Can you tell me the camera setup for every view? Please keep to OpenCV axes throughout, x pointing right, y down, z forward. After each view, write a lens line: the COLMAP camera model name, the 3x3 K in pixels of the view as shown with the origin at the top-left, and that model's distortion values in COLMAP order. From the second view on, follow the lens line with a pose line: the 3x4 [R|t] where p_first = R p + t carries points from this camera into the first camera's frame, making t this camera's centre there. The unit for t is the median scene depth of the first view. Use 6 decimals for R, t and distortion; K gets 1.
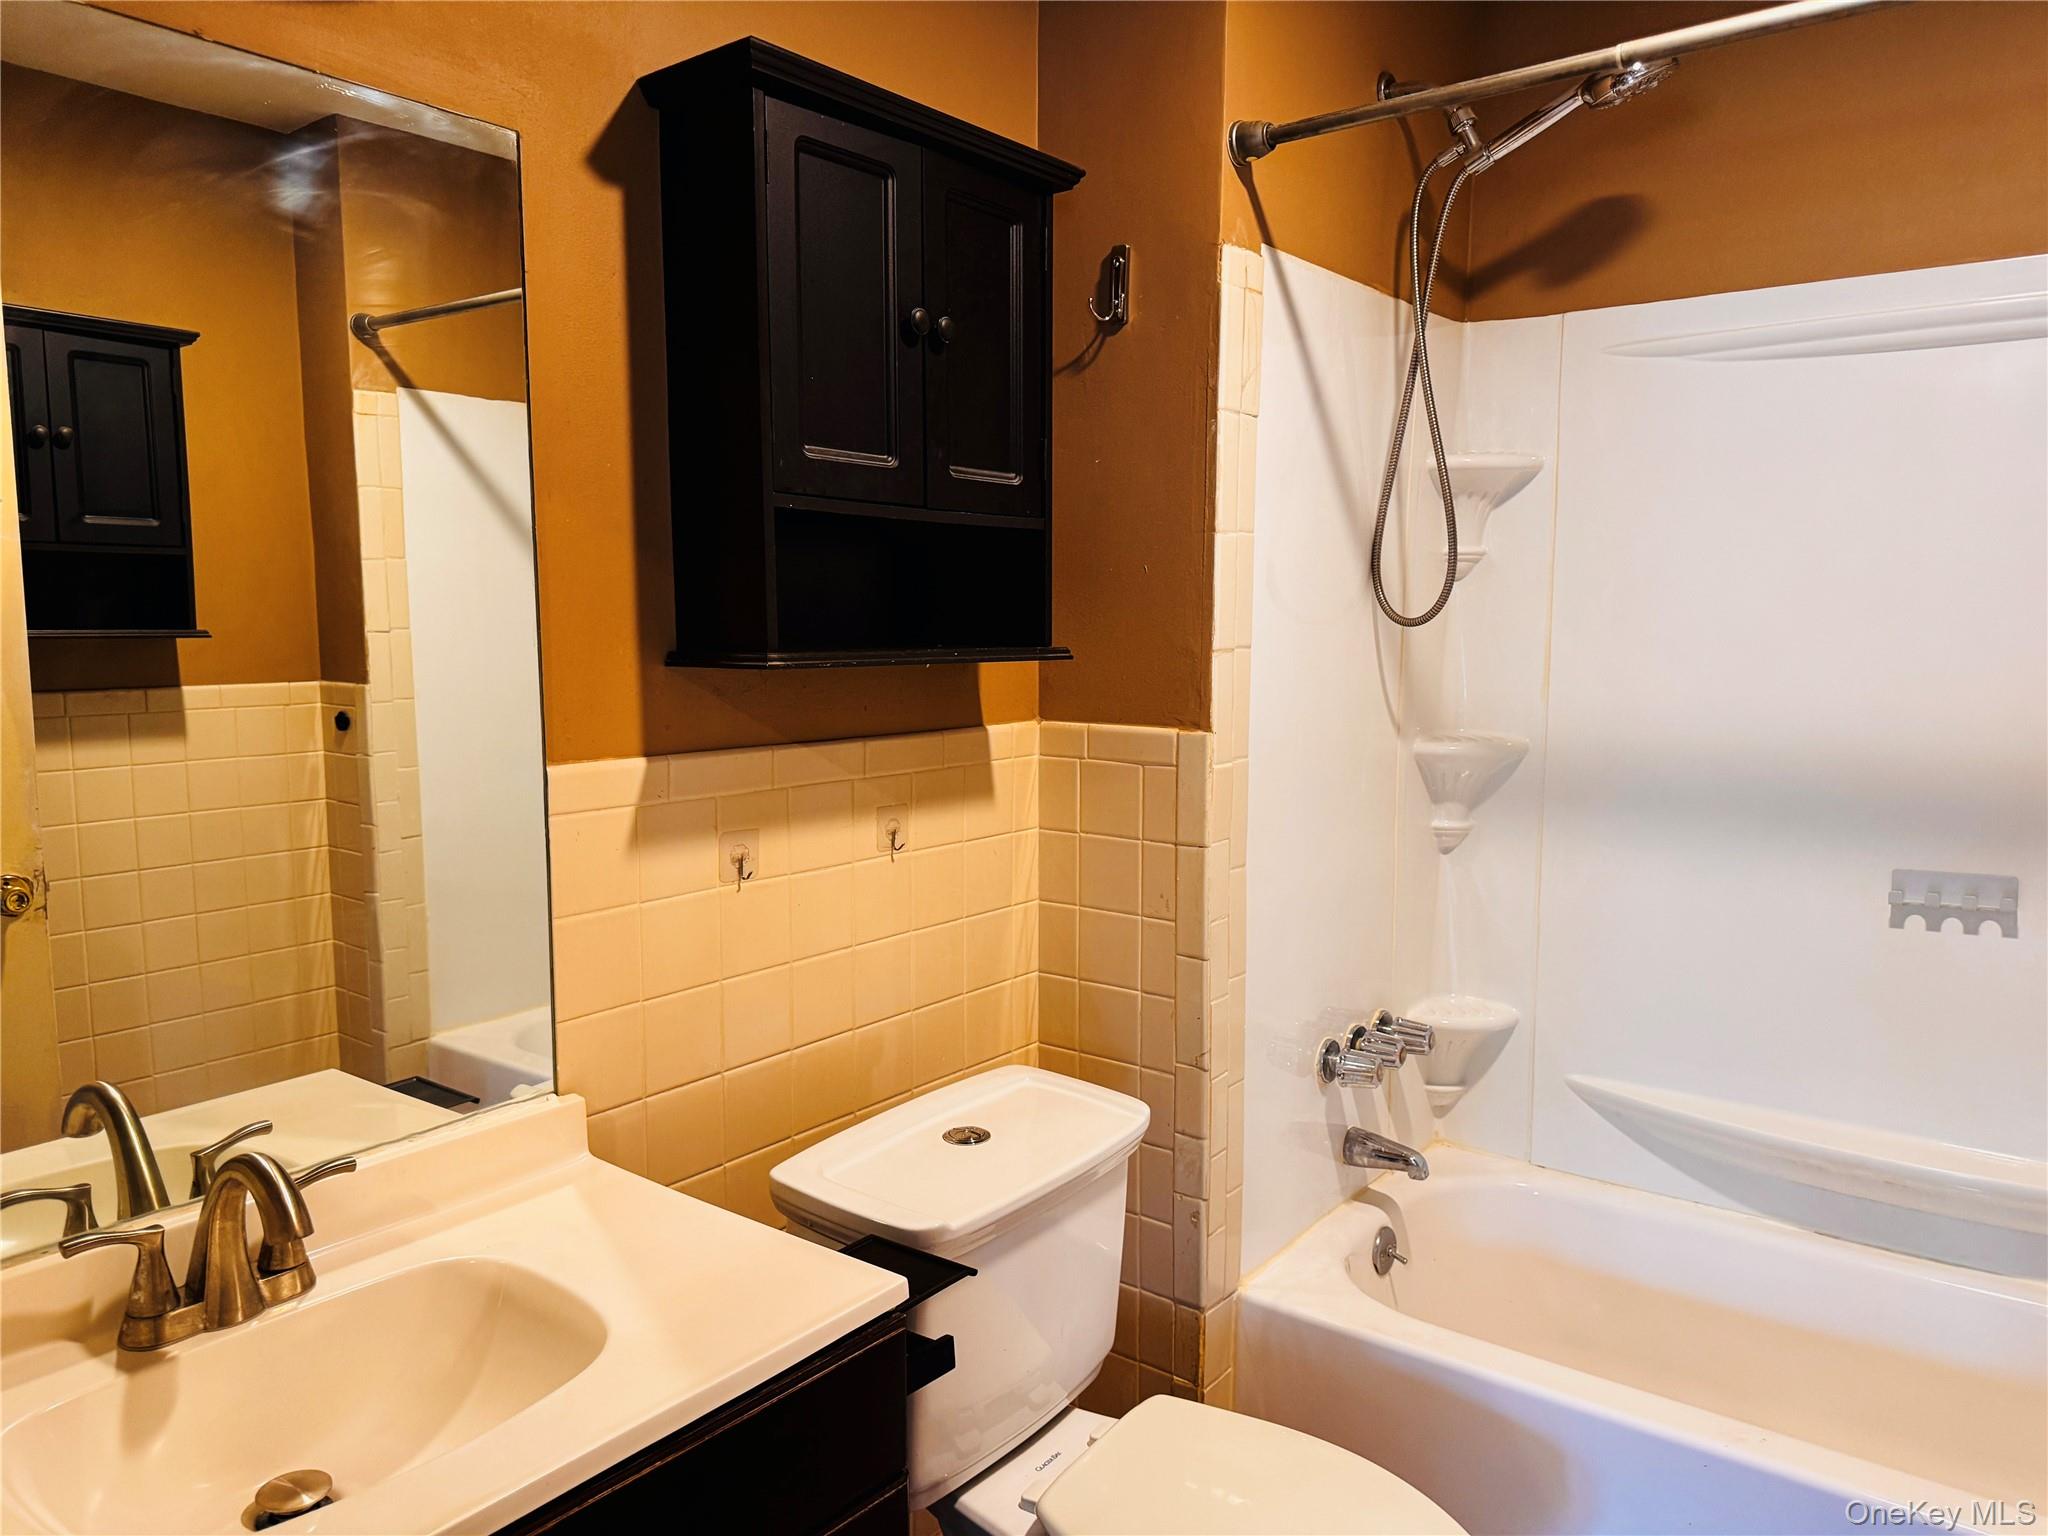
lens RADIAL K [[1449.5, 0, 1011.0], [0, 1449.5, 785.8], [0, 0, 1]] dist [0.067296, -0.078929]
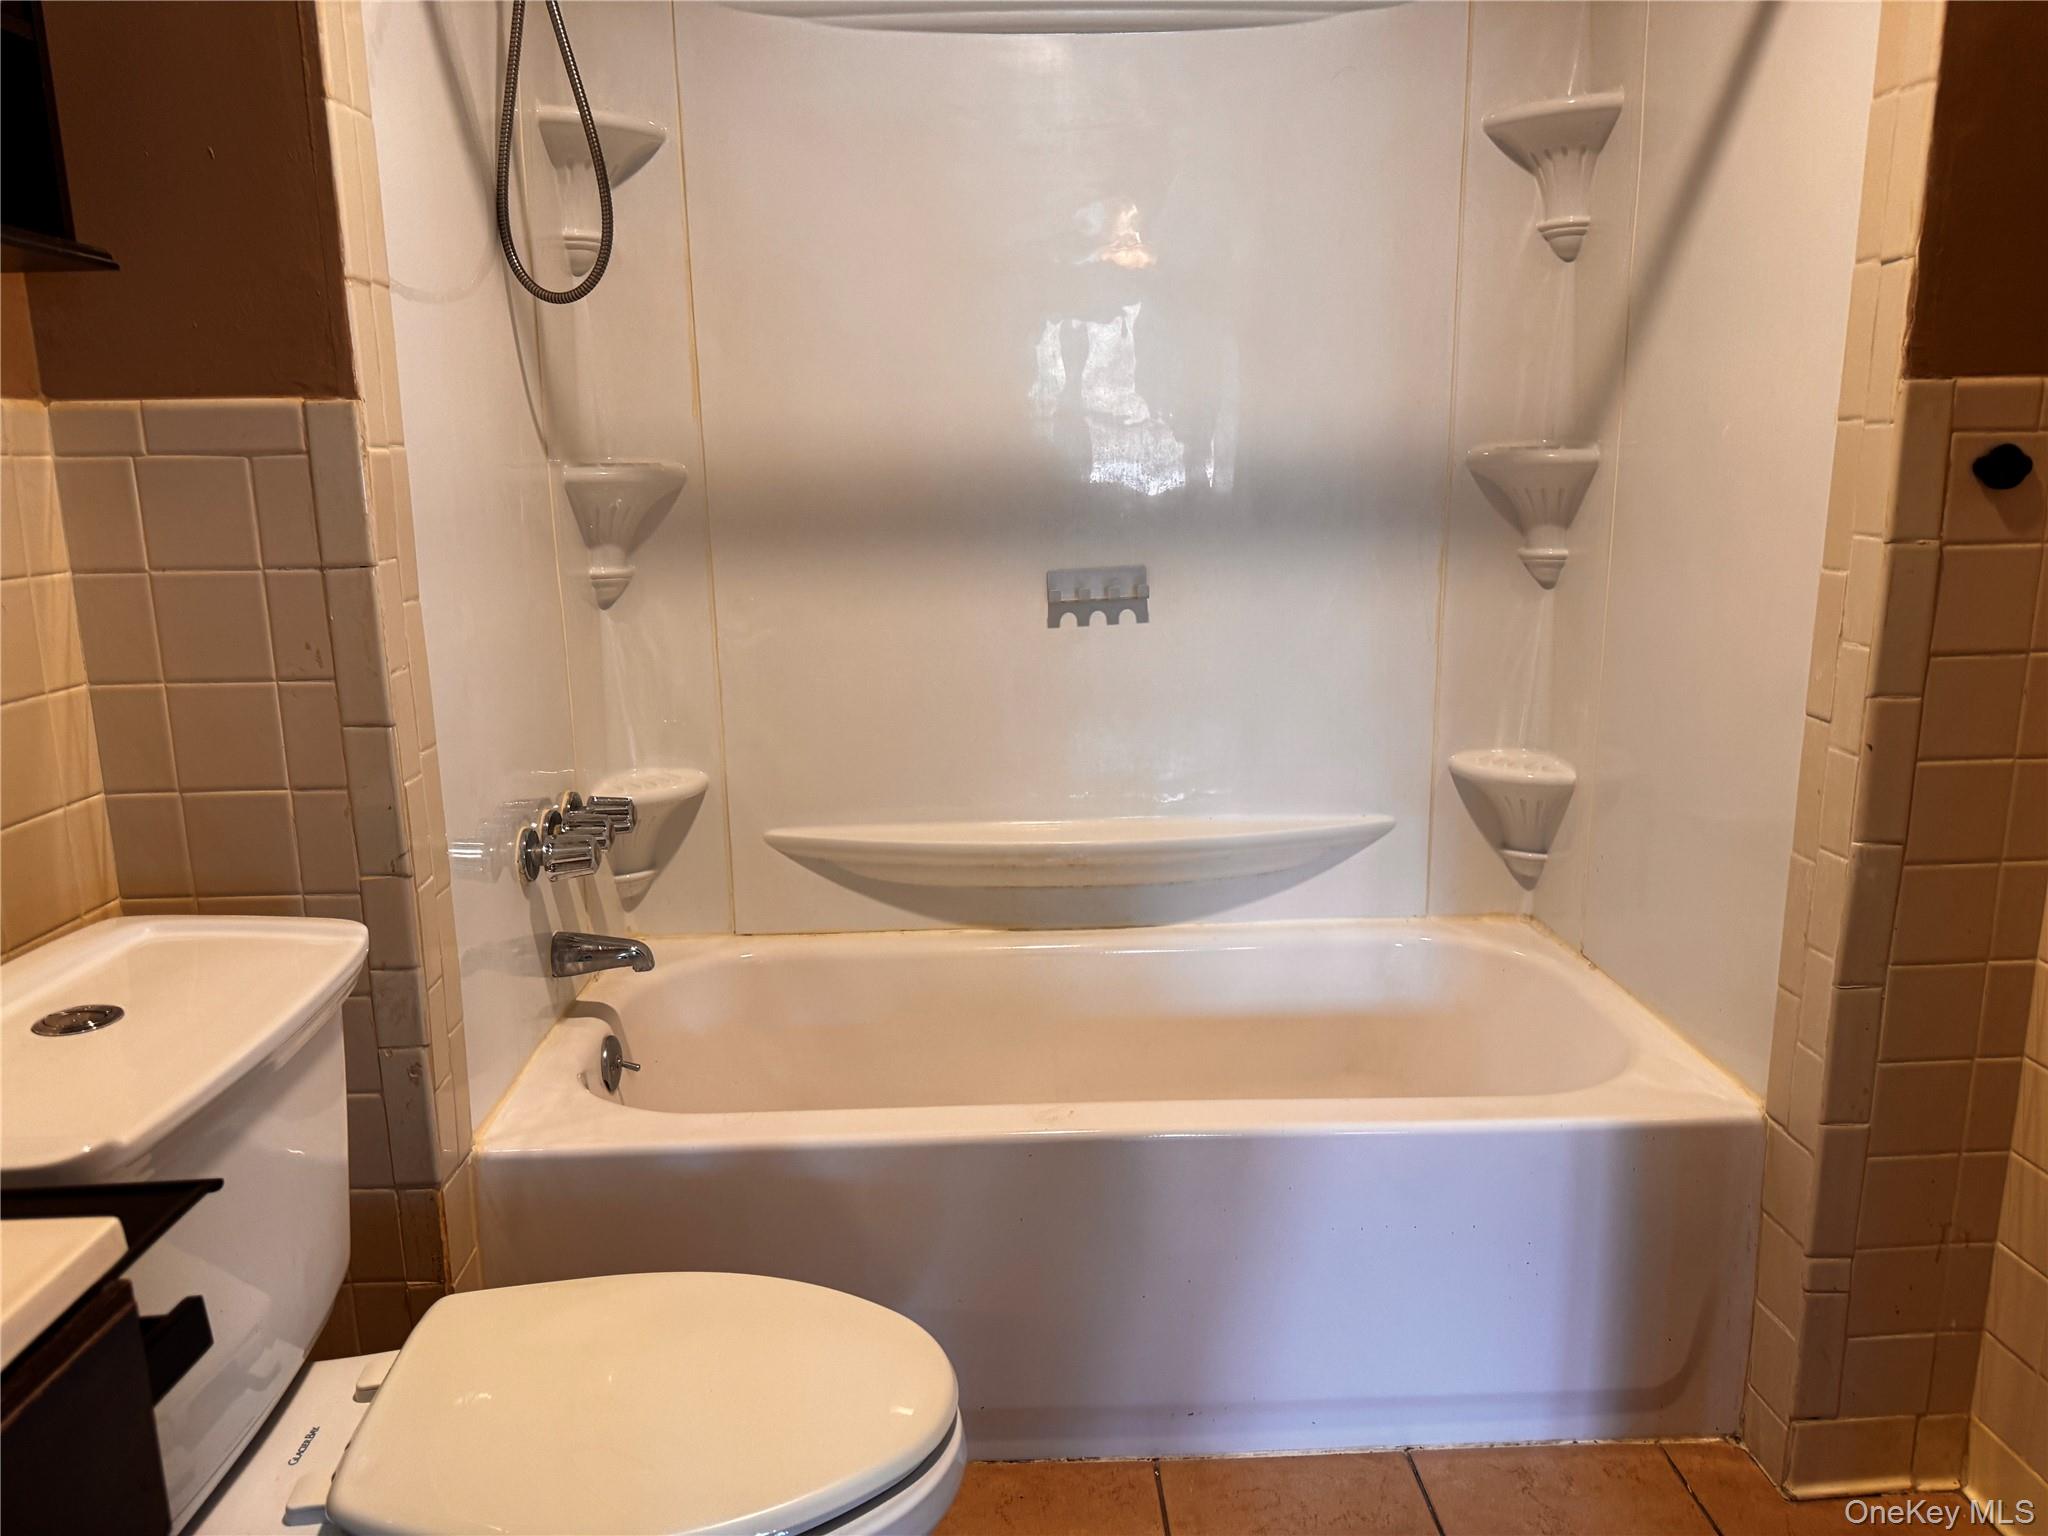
lens RADIAL K [[1449.5, 0, 1029.9], [0, 1449.5, 777.7], [0, 0, 1]] dist [0.067296, -0.078929]
pose [[0.770235, -0.145911, 0.620845, -0.077245], [0.090321, 0.988621, 0.120292, 0.084960], [-0.631333, -0.036578, 0.774649, 0.223617]]
